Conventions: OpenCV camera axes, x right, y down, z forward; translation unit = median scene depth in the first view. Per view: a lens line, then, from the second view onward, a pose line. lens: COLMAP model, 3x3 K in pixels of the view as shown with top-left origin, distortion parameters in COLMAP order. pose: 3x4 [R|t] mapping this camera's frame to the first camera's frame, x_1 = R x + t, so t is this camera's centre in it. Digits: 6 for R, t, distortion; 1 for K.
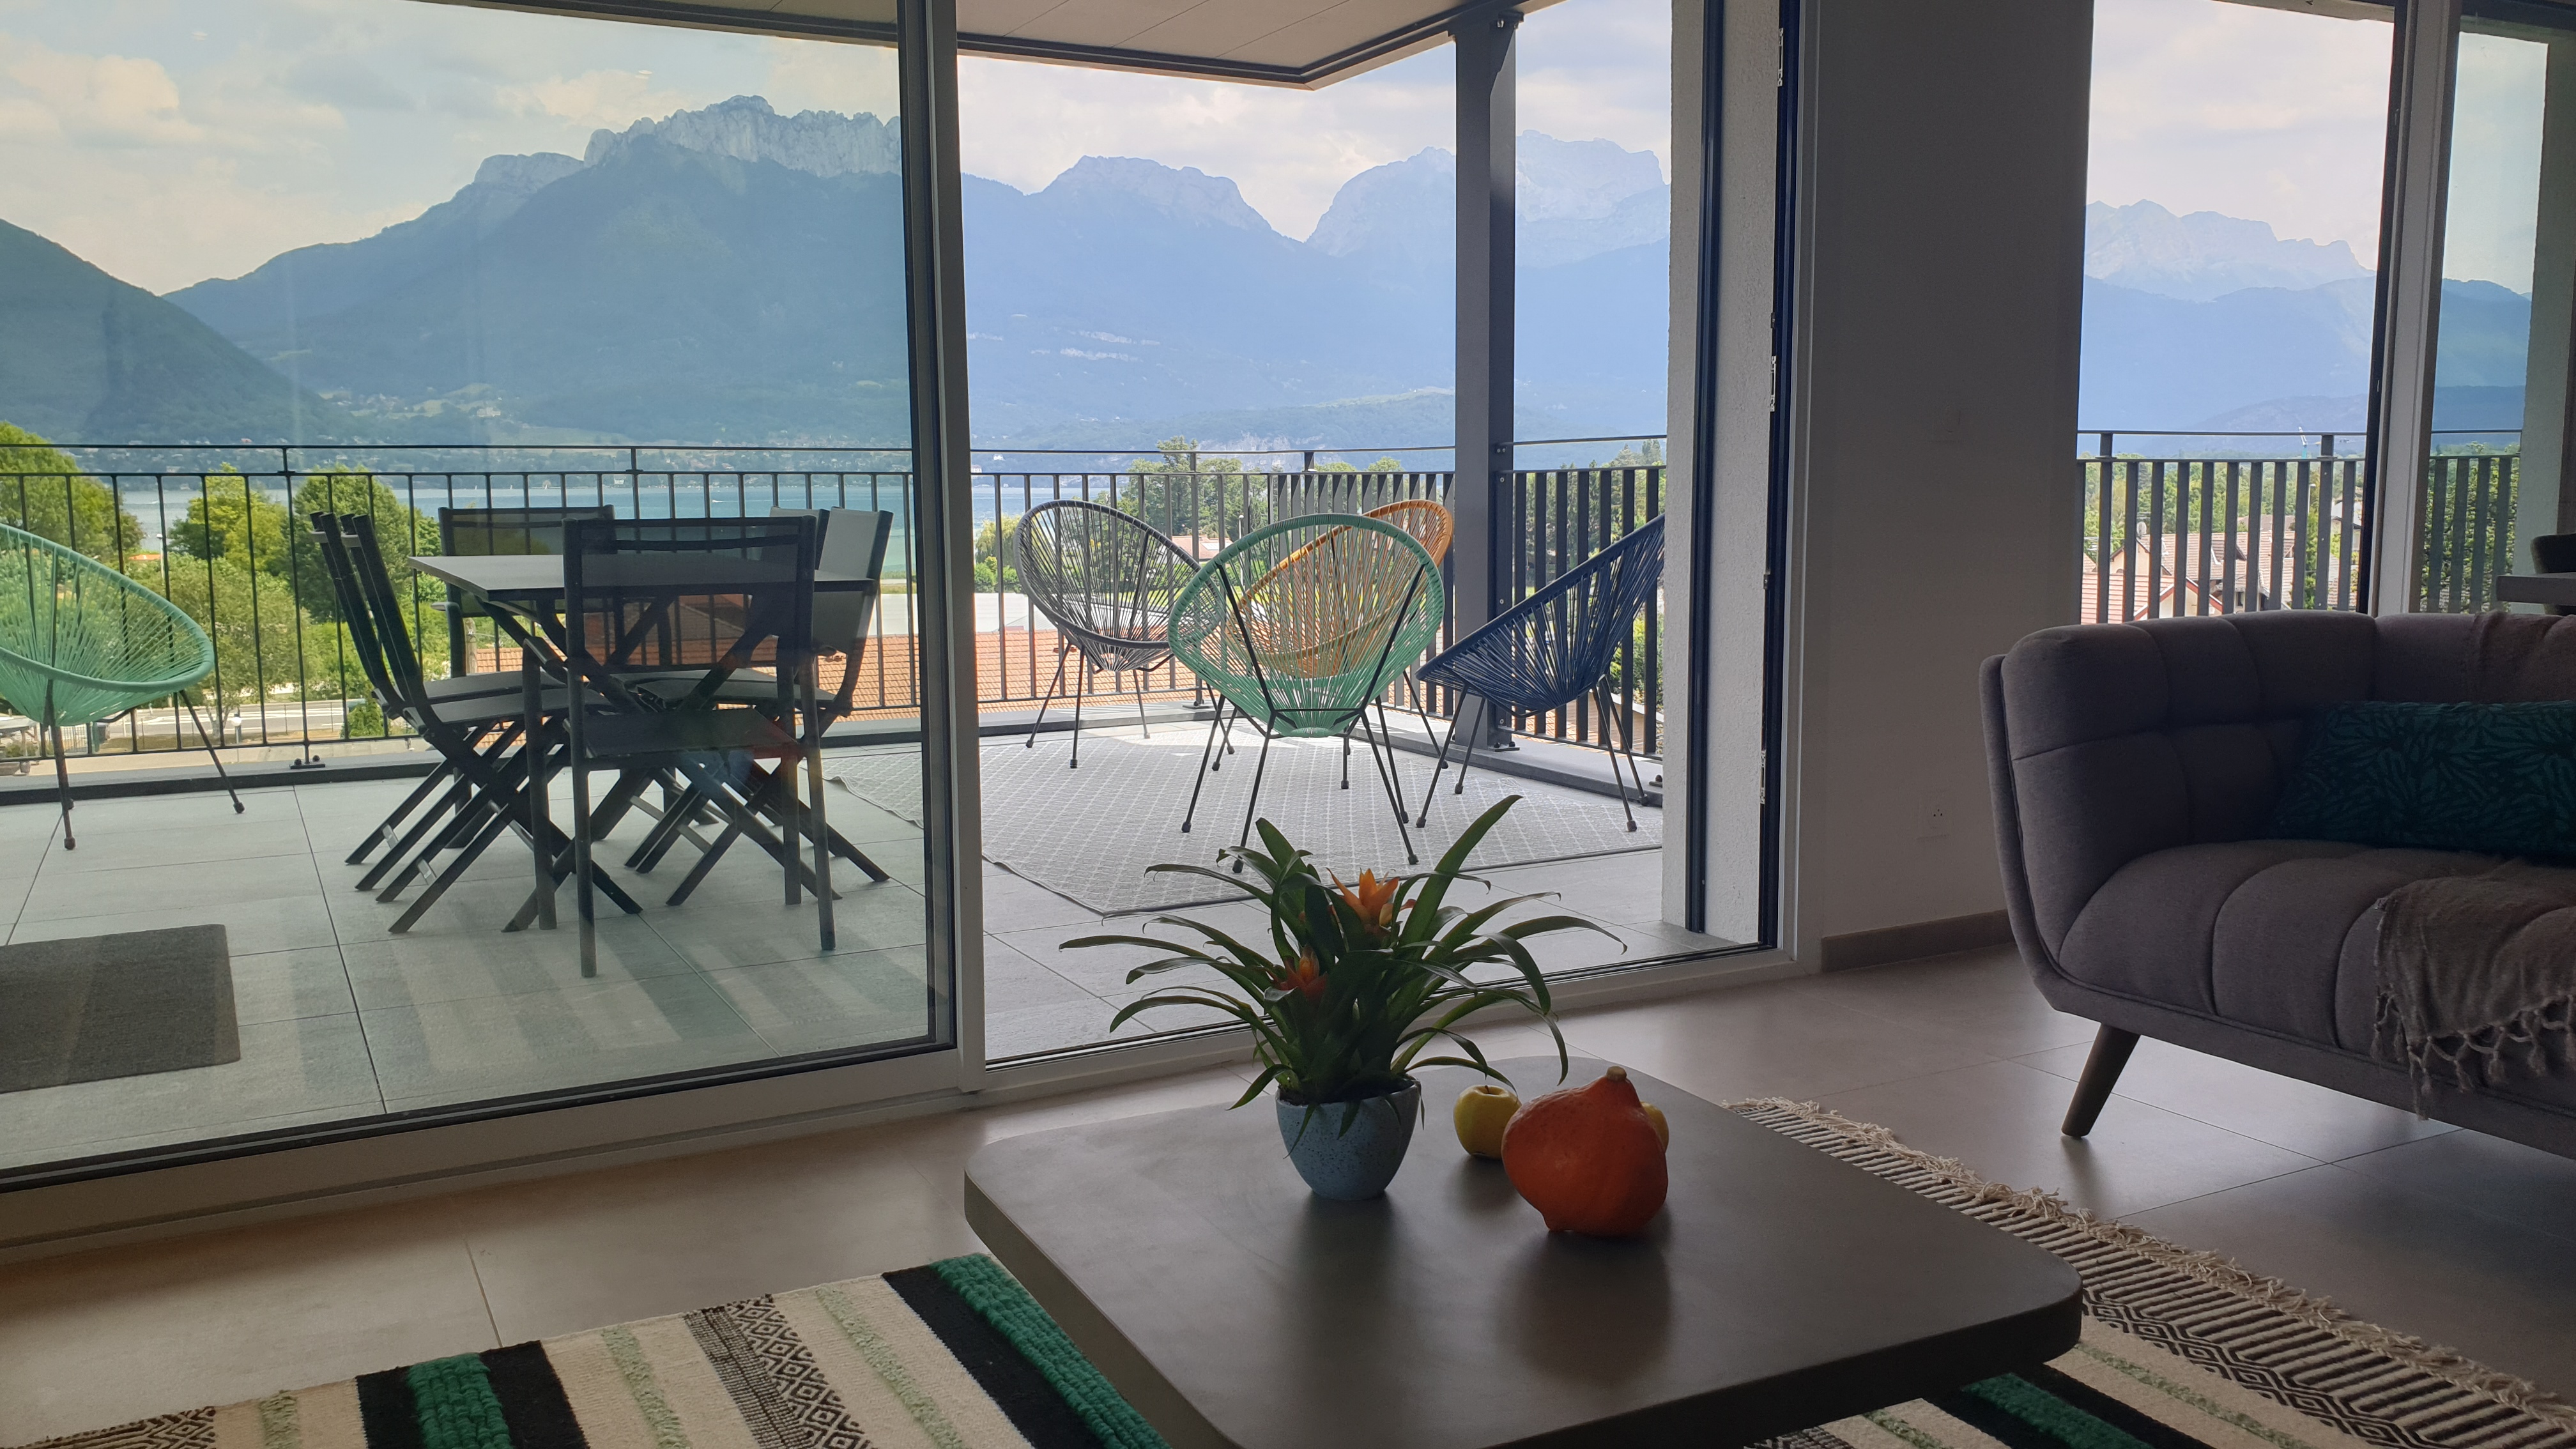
lens RADIAL K [[1976.8, 0, 1259.7], [0, 1976.8, 725.6], [0, 0, 1]] dist [0.054077, -0.102727]
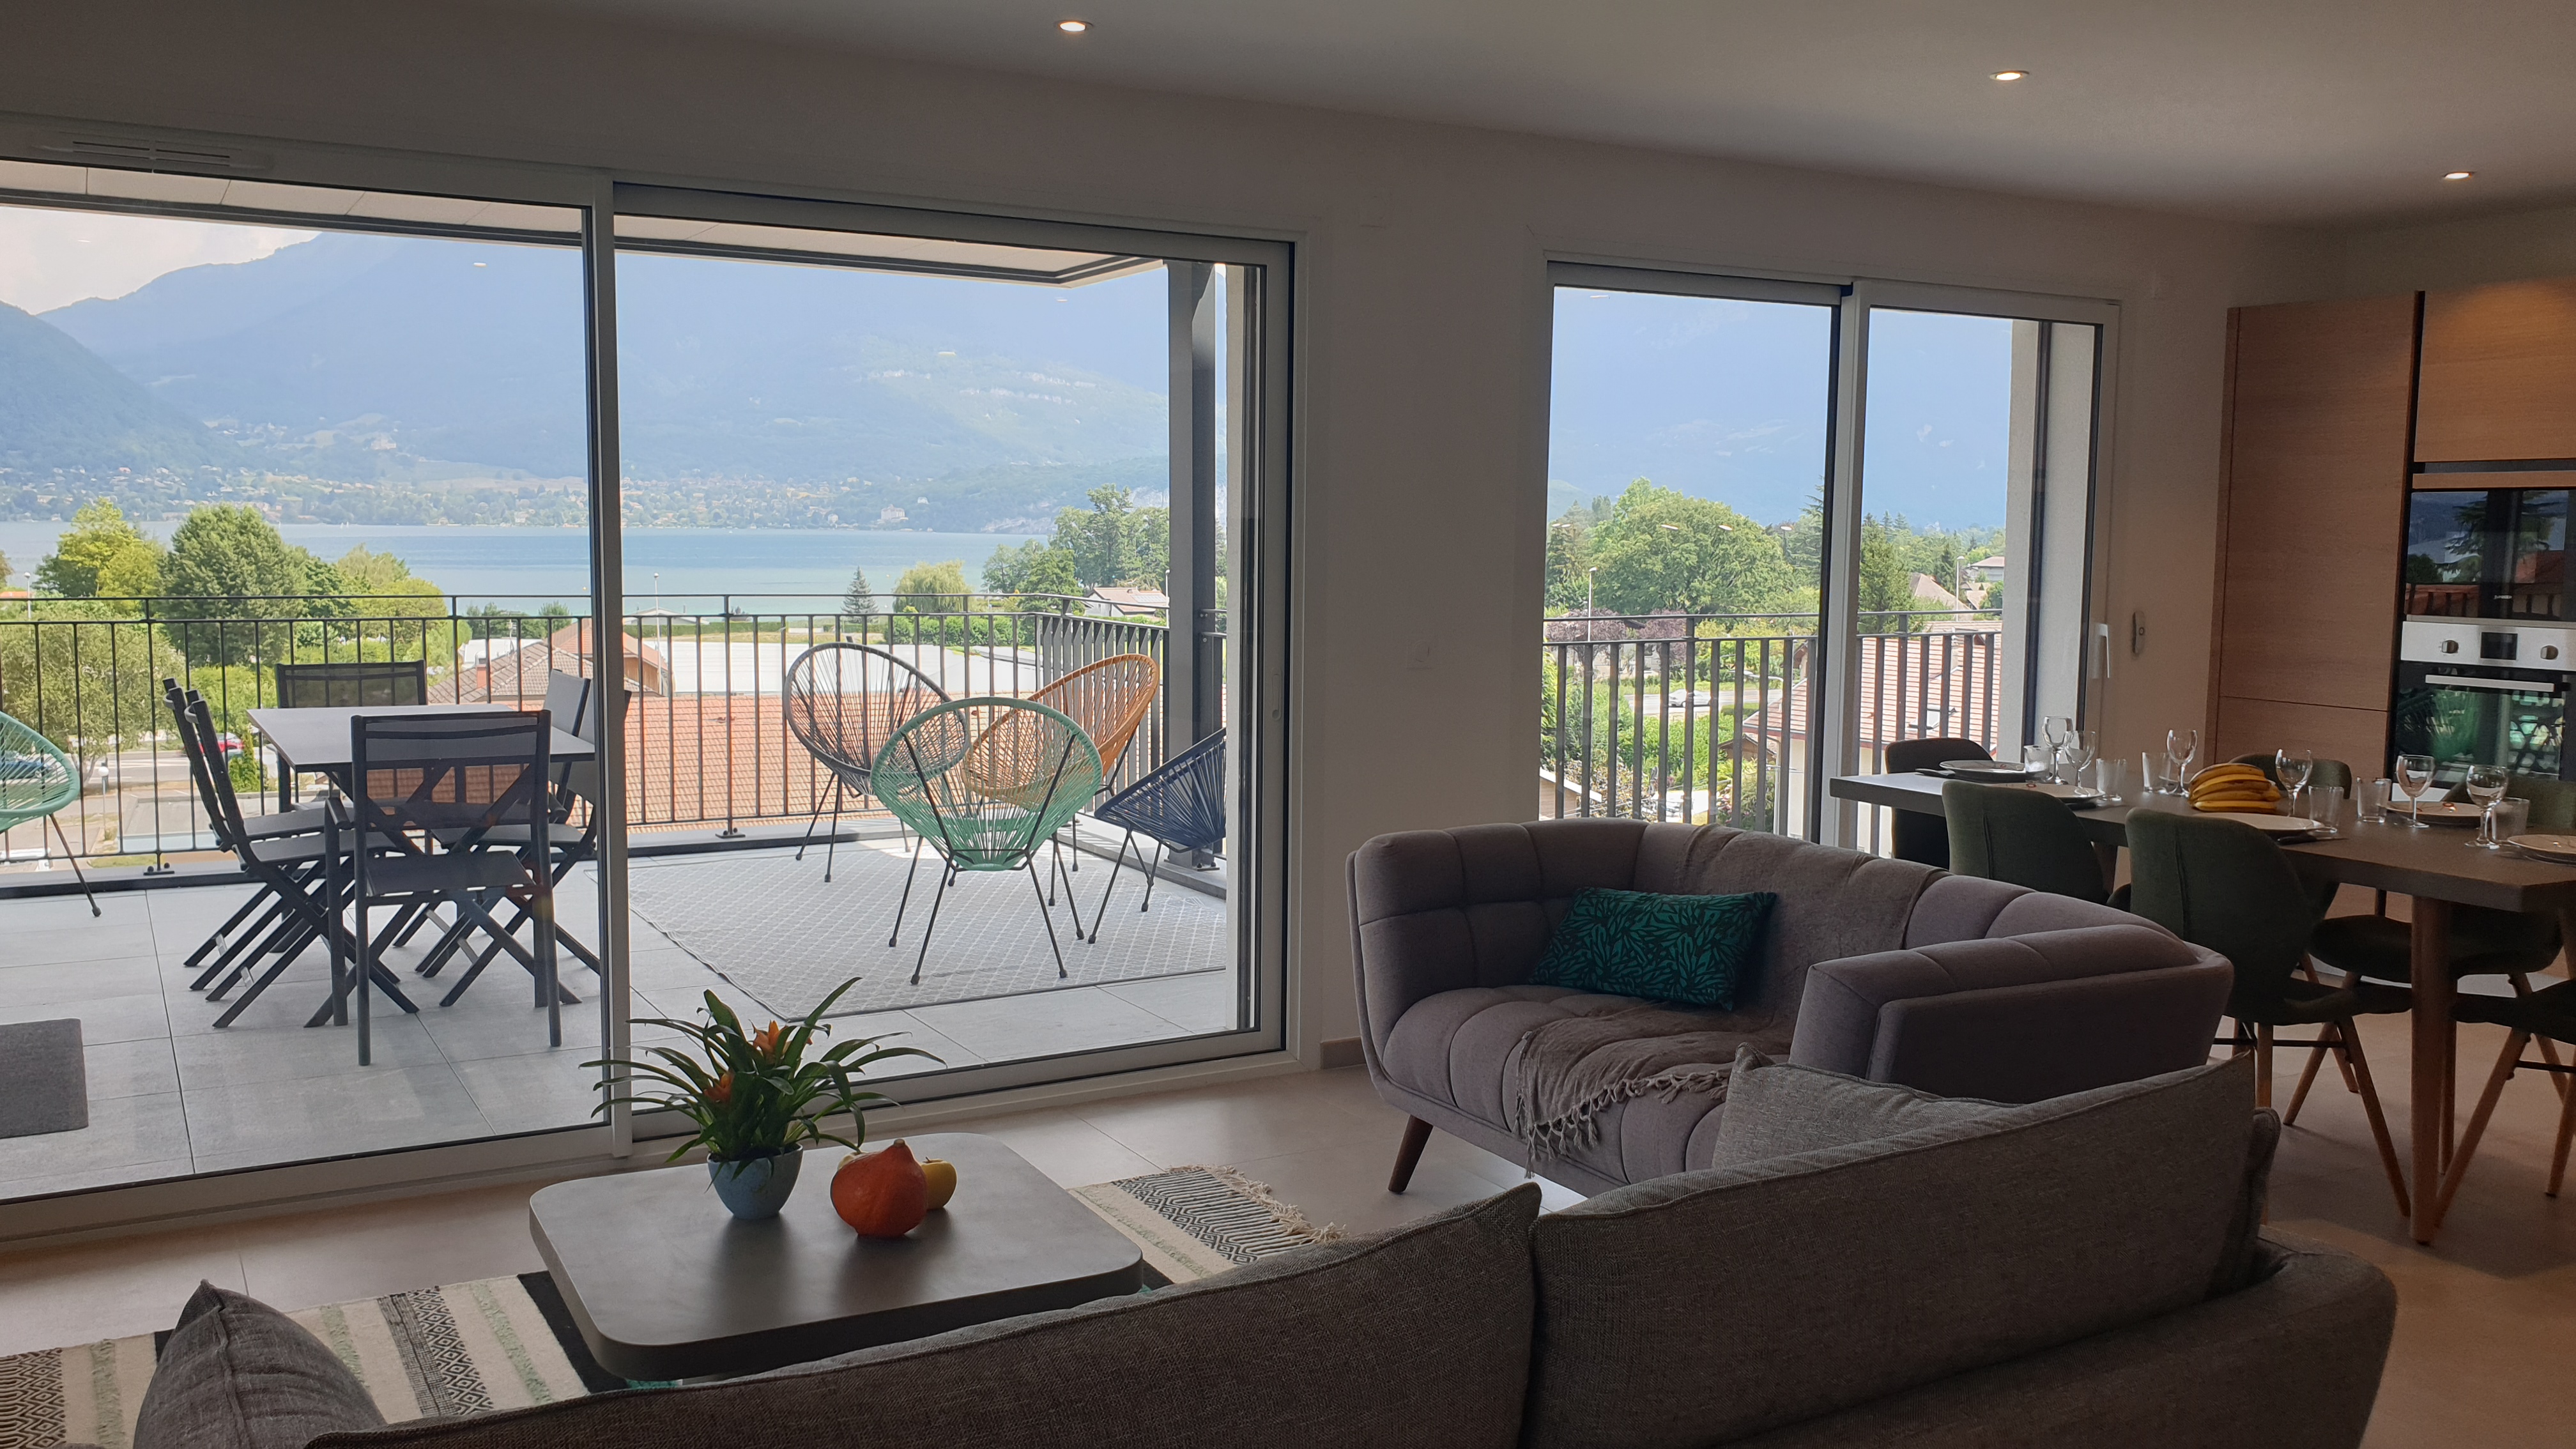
lens RADIAL K [[2078.8, 0, 1288.0], [0, 2078.8, 724.5], [0, 0, 1]] dist [0.000989, -0.006631]
pose [[0.998969, 0.015890, 0.042534, 0.184321], [-0.014666, 0.999474, -0.028930, -0.059564], [-0.042971, 0.028276, 0.998676, -0.351036]]
